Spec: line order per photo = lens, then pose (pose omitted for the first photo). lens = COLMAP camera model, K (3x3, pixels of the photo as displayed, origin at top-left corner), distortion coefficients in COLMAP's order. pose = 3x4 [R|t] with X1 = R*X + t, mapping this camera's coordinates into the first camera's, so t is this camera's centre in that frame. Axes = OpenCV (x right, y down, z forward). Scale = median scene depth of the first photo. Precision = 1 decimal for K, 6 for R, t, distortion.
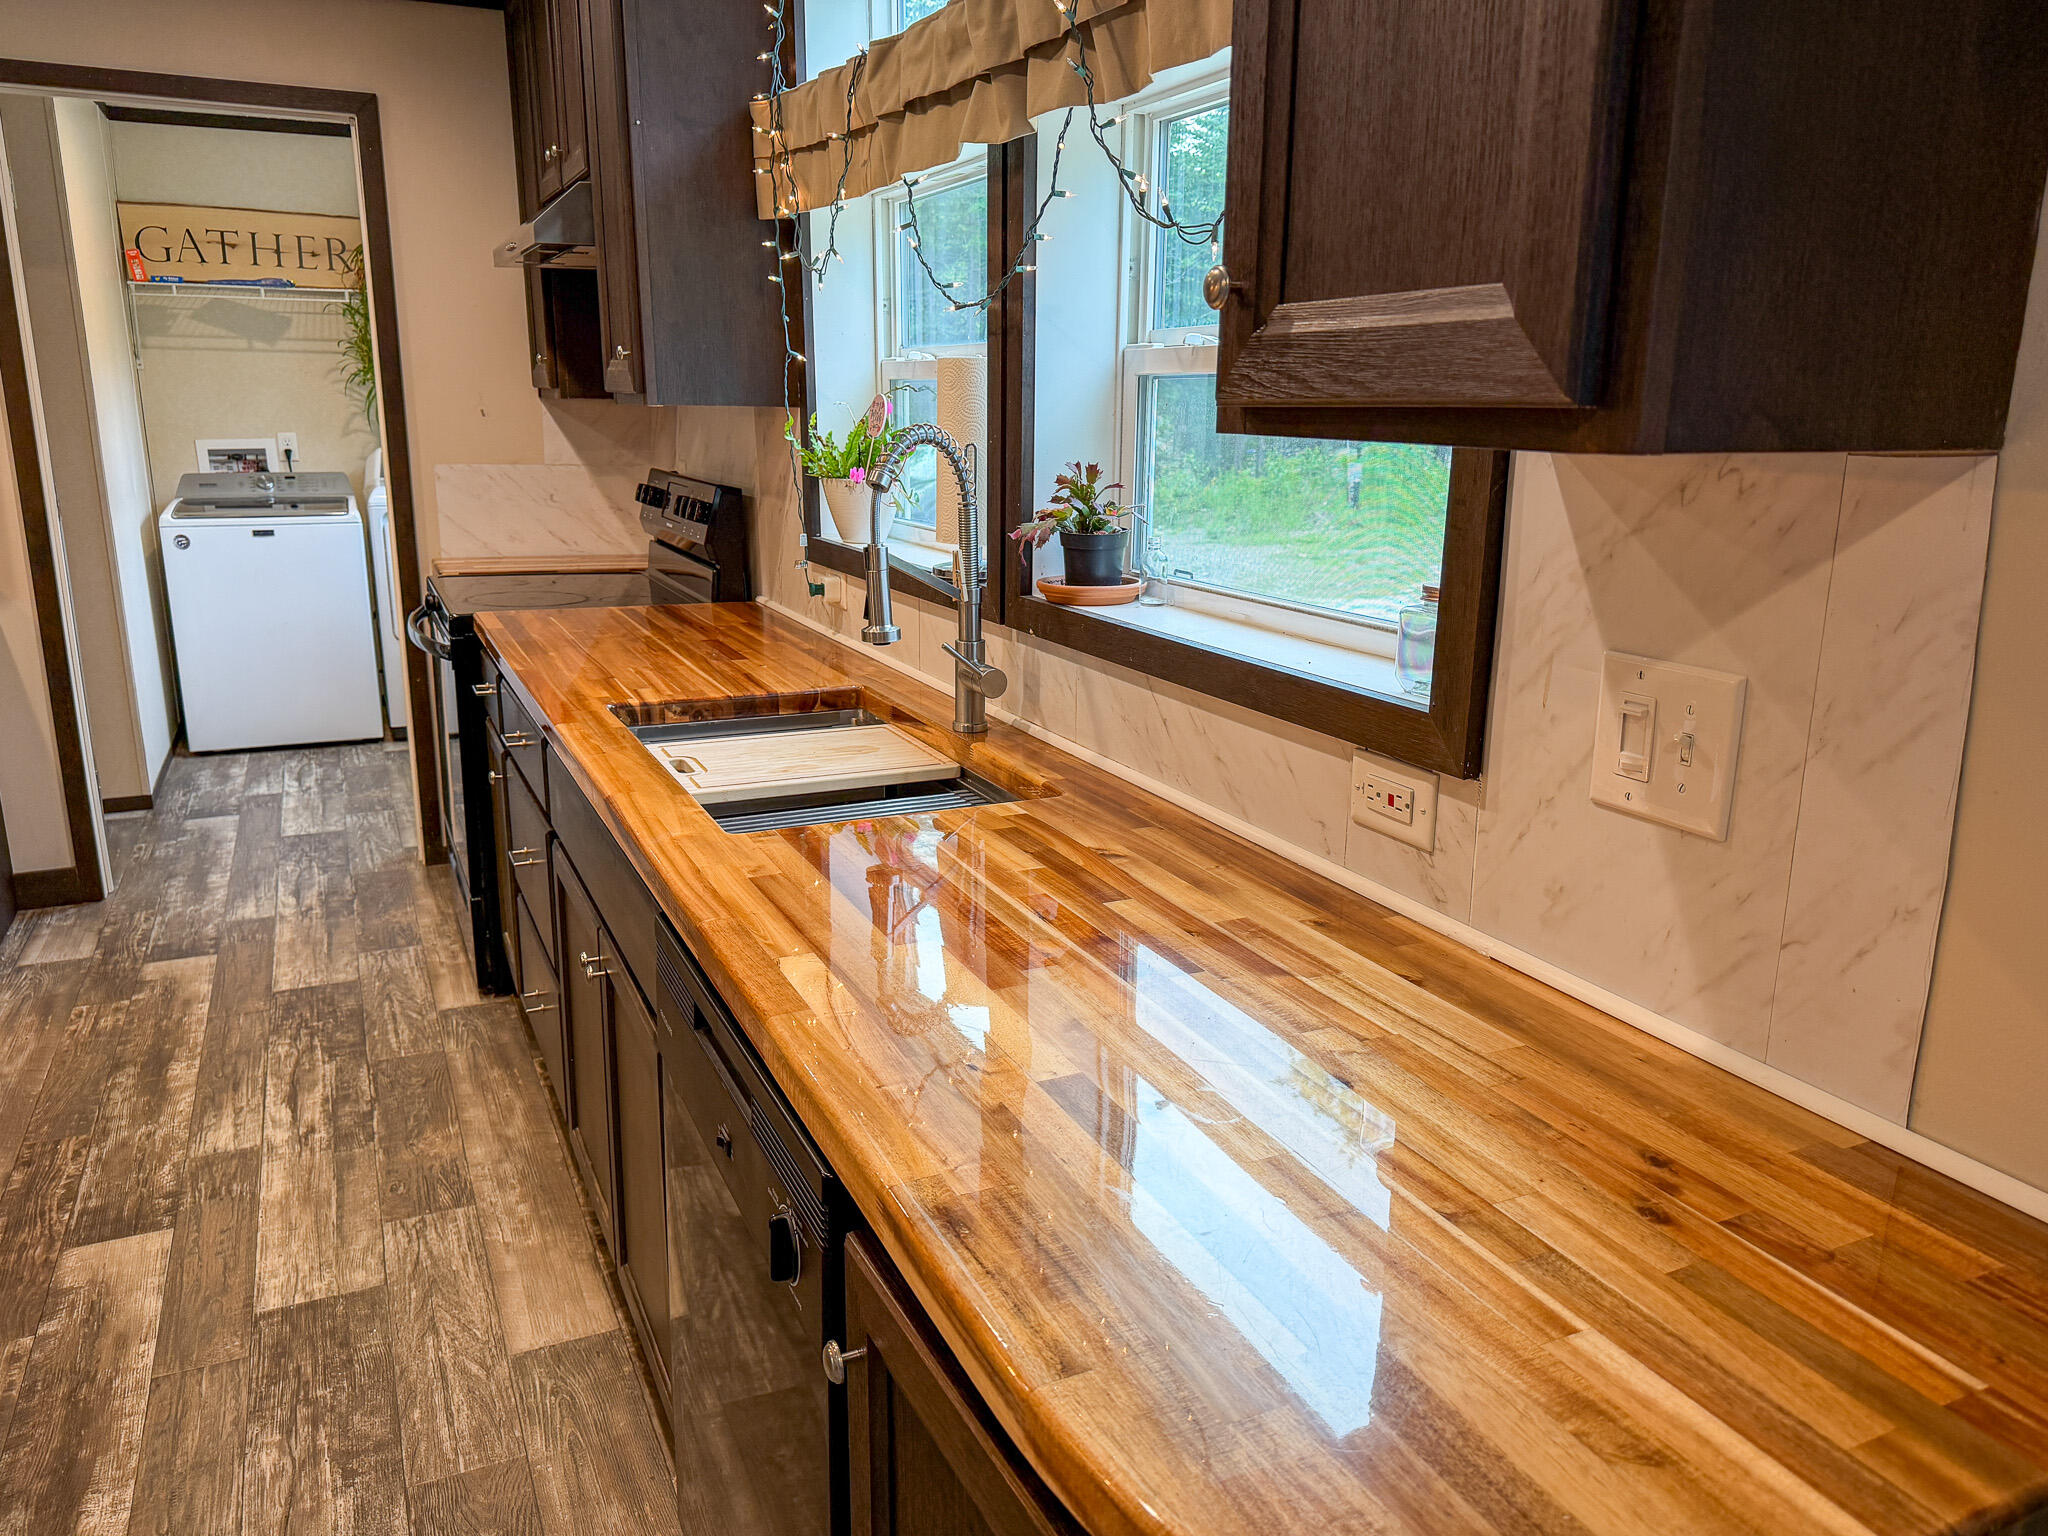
lens RADIAL K [[1520.1, 0, 1022.0], [0, 1520.1, 773.7], [0, 0, 1]] dist [0.011660, 0.005810]
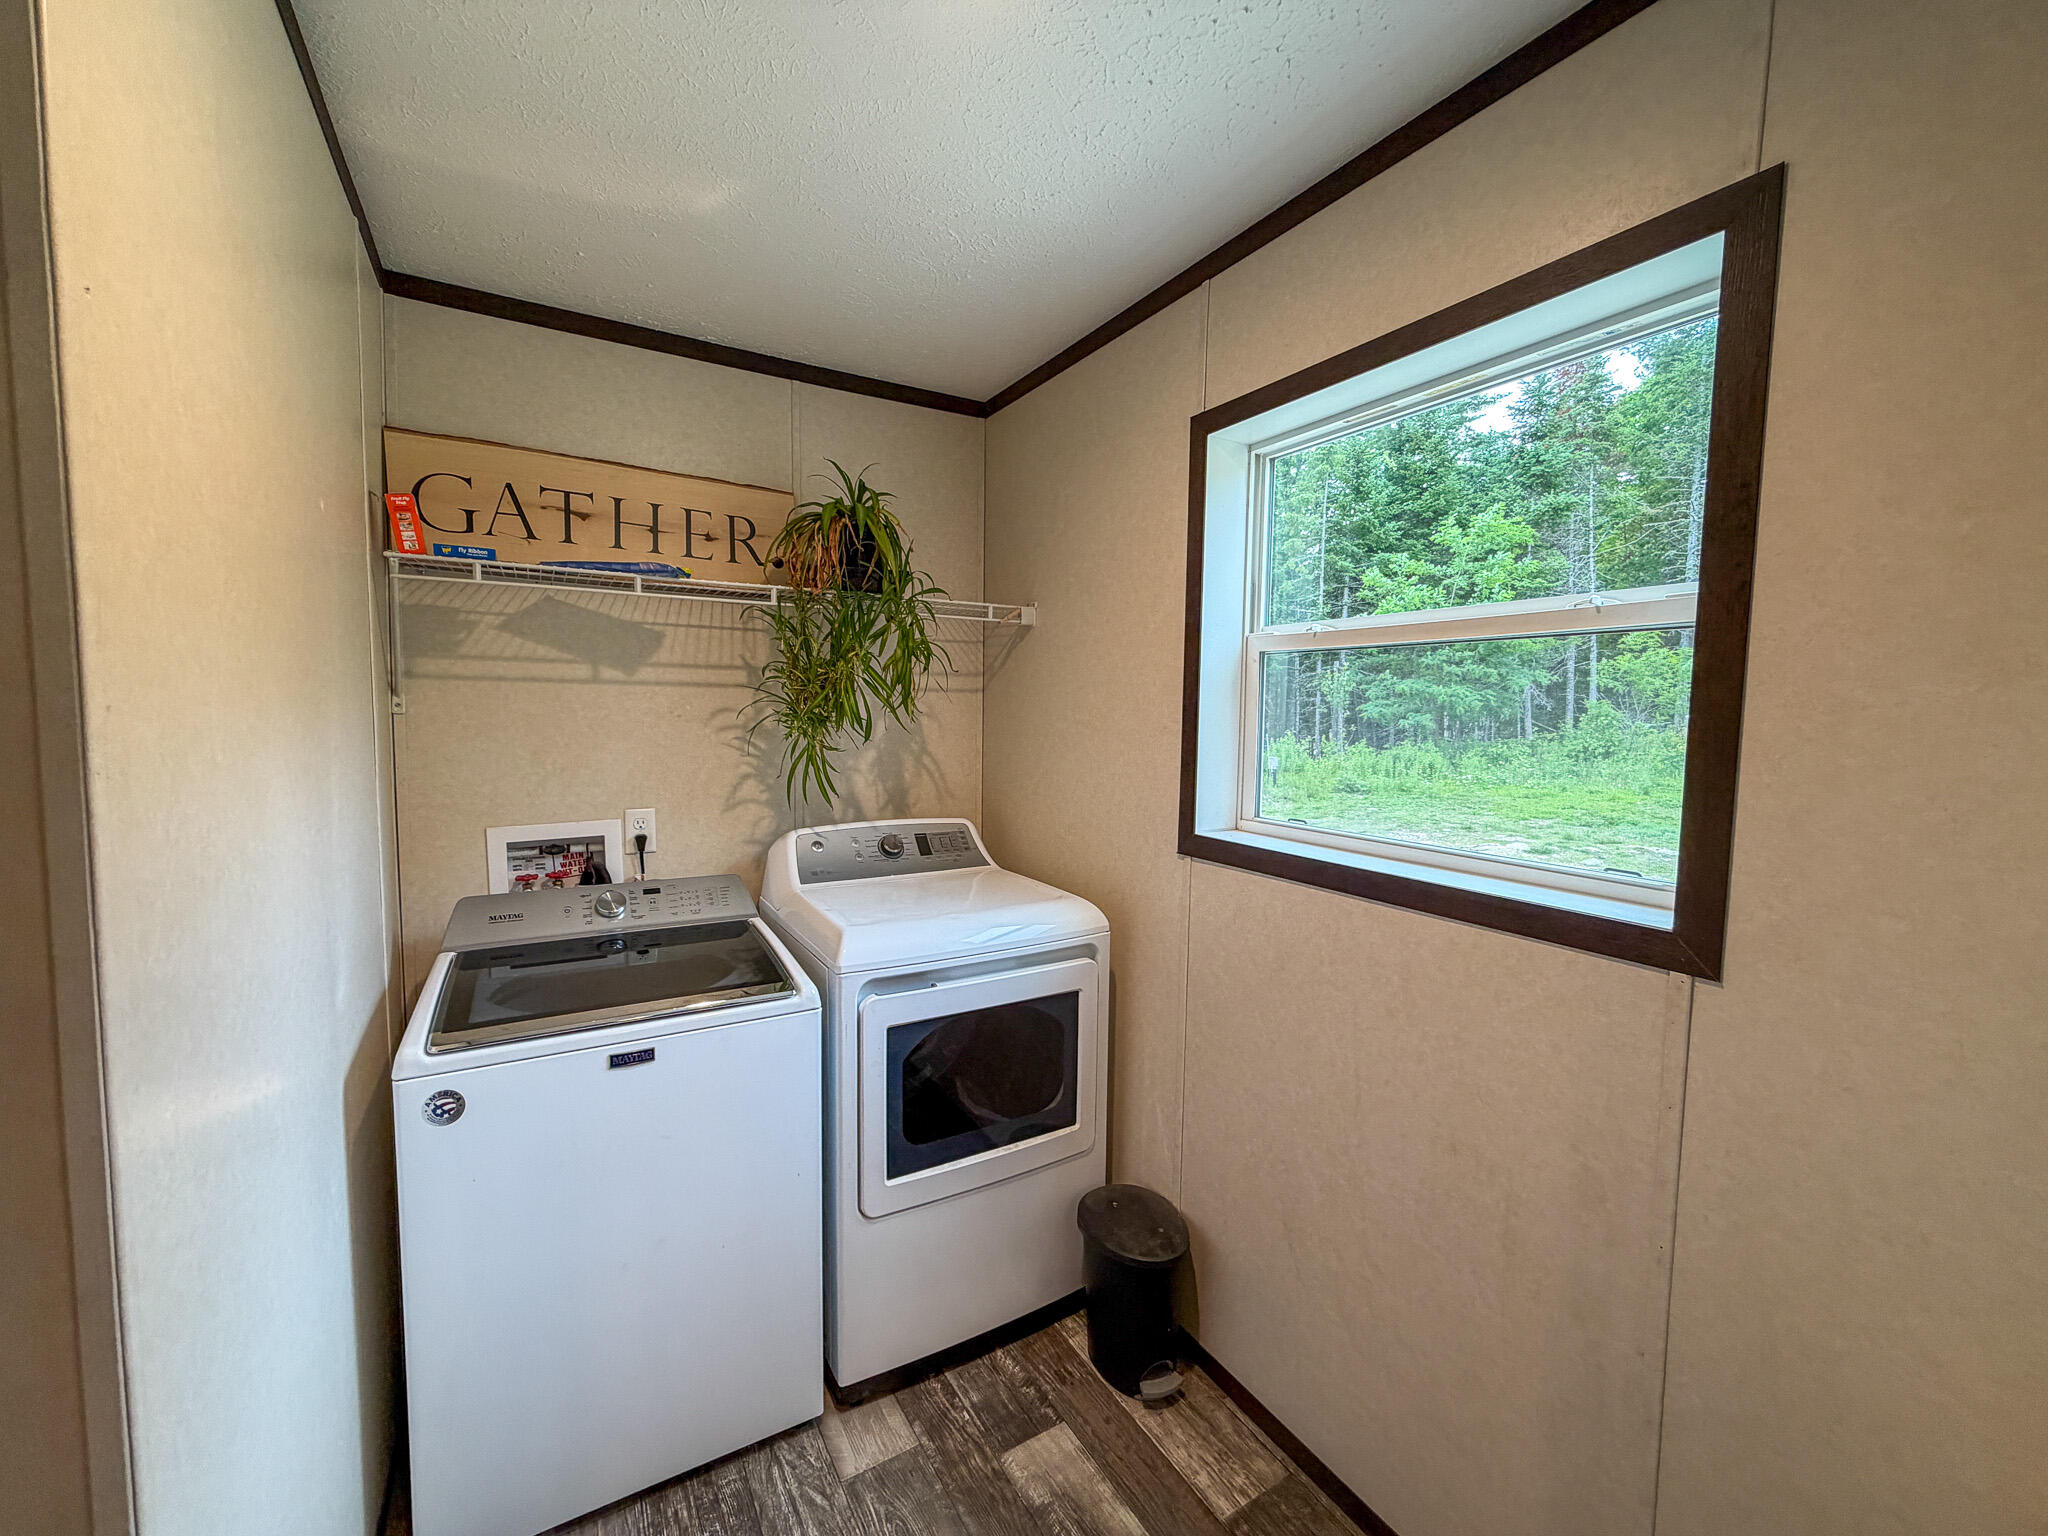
lens RADIAL K [[835.5, 0, 1022.3], [0, 835.5, 767.7], [0, 0, 1]] dist [0.003005, 0.001290]
pose [[0.994446, -0.002134, 0.105222, -0.375463], [0.019881, 0.985602, -0.167909, -0.186020], [-0.103348, 0.169068, 0.980171, 0.668212]]
